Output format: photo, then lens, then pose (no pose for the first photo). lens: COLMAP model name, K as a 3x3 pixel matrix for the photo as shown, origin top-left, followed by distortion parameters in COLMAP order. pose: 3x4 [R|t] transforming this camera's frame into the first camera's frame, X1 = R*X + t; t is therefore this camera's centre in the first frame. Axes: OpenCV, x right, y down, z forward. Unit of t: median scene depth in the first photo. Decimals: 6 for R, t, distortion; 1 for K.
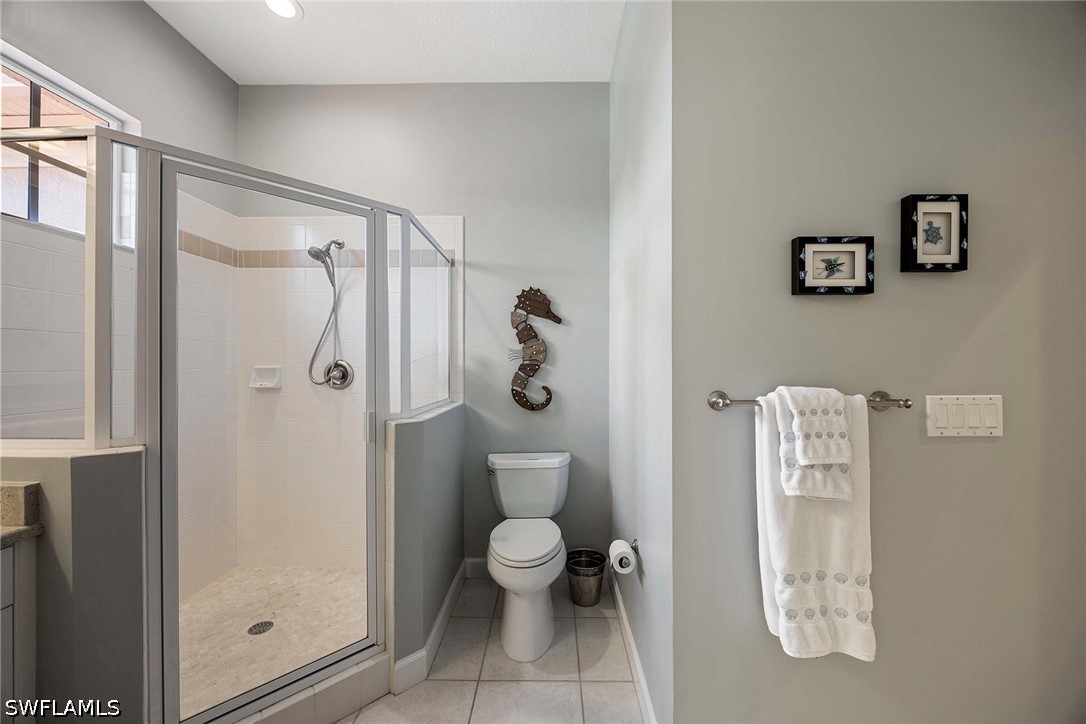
lens RADIAL K [[413.9, 0, 540.7], [0, 413.9, 362.5], [0, 0, 1]] dist [-0.001822, -0.000089]
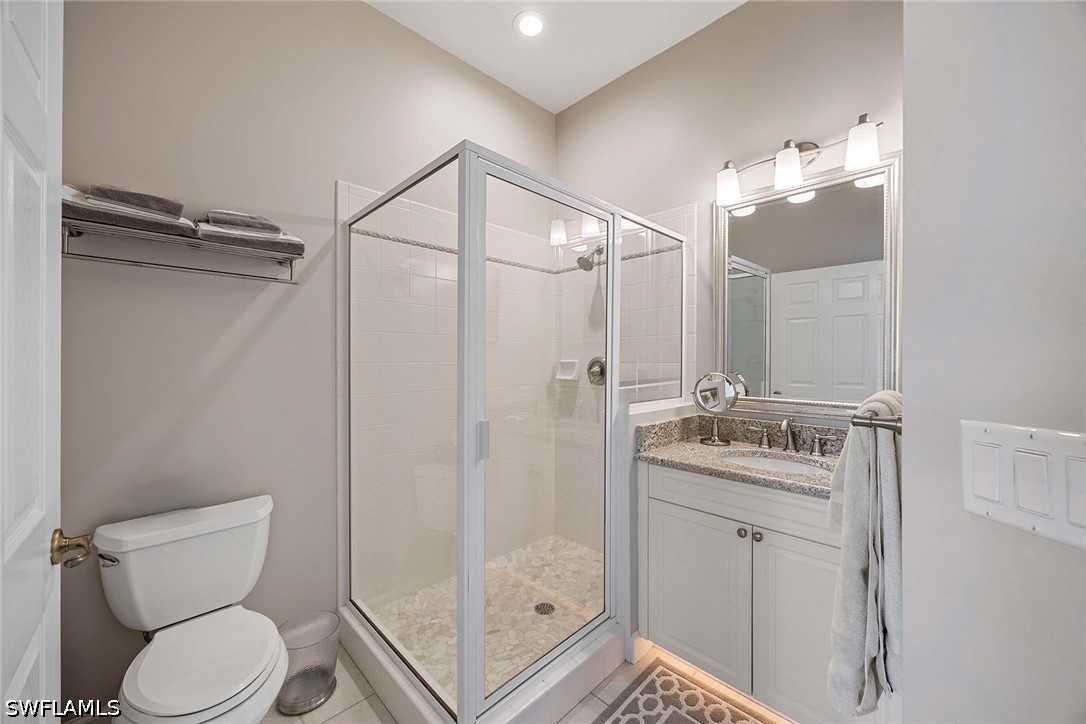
lens RADIAL K [[413.9, 0, 544.5], [0, 413.9, 361.0], [0, 0, 1]] dist [-0.001822, -0.000089]
pose [[0.717256, 0.005336, -0.696789, 0.117140], [0.000835, 0.999963, 0.008517, -0.001599], [0.696809, -0.006691, 0.717225, 0.169173]]
